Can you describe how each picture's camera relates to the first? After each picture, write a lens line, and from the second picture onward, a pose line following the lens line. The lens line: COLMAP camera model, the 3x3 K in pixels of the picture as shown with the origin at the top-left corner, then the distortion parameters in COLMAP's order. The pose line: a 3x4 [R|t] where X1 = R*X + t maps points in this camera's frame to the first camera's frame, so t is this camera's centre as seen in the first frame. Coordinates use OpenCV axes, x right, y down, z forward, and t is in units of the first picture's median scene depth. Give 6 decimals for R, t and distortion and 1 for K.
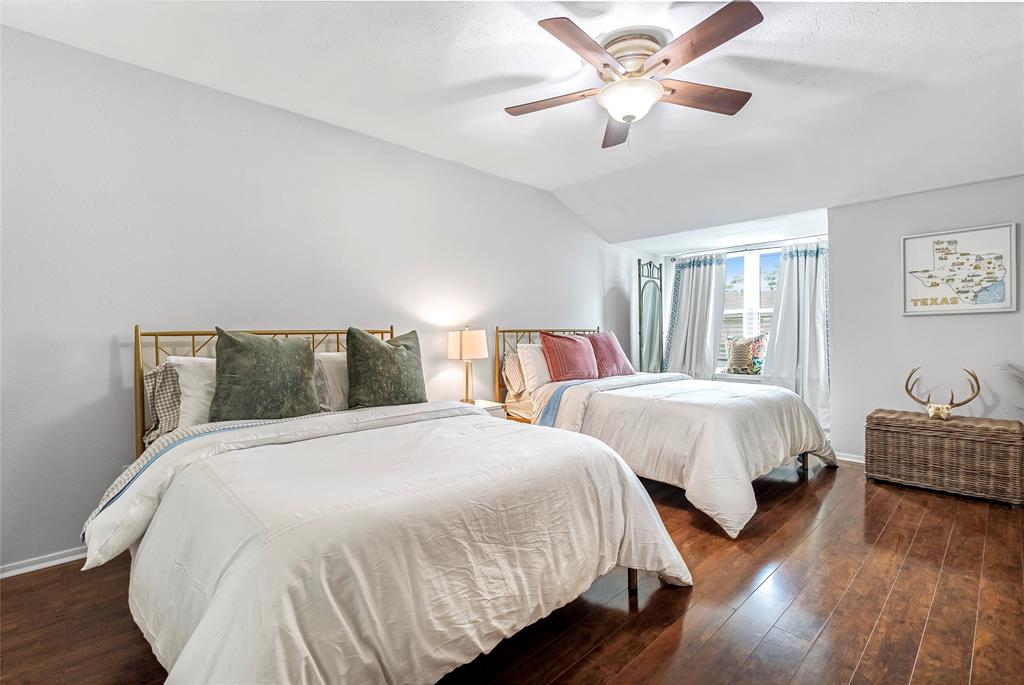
lens RADIAL K [[475.1, 0, 513.4], [0, 475.1, 343.1], [0, 0, 1]] dist [0.000049, -0.000026]
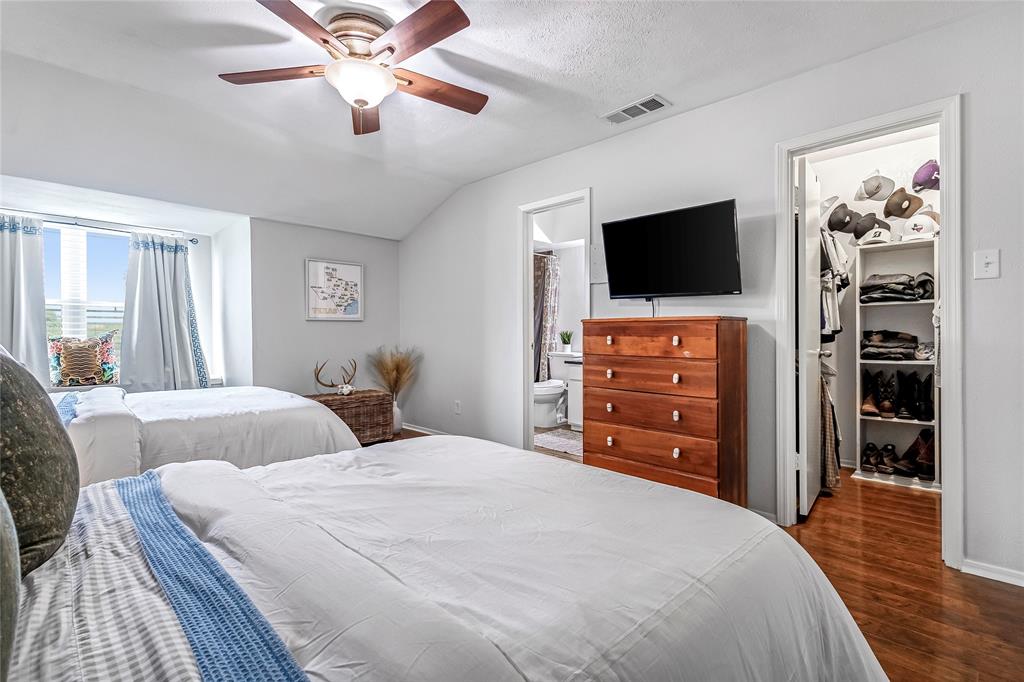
lens RADIAL K [[475.1, 0, 513.3], [0, 475.1, 337.9], [0, 0, 1]] dist [0.000049, -0.000026]
pose [[-0.044158, -0.004076, 0.999016, -0.342136], [0.014049, 0.999890, 0.004701, -0.006266], [-0.998926, 0.014242, -0.044096, 0.362726]]
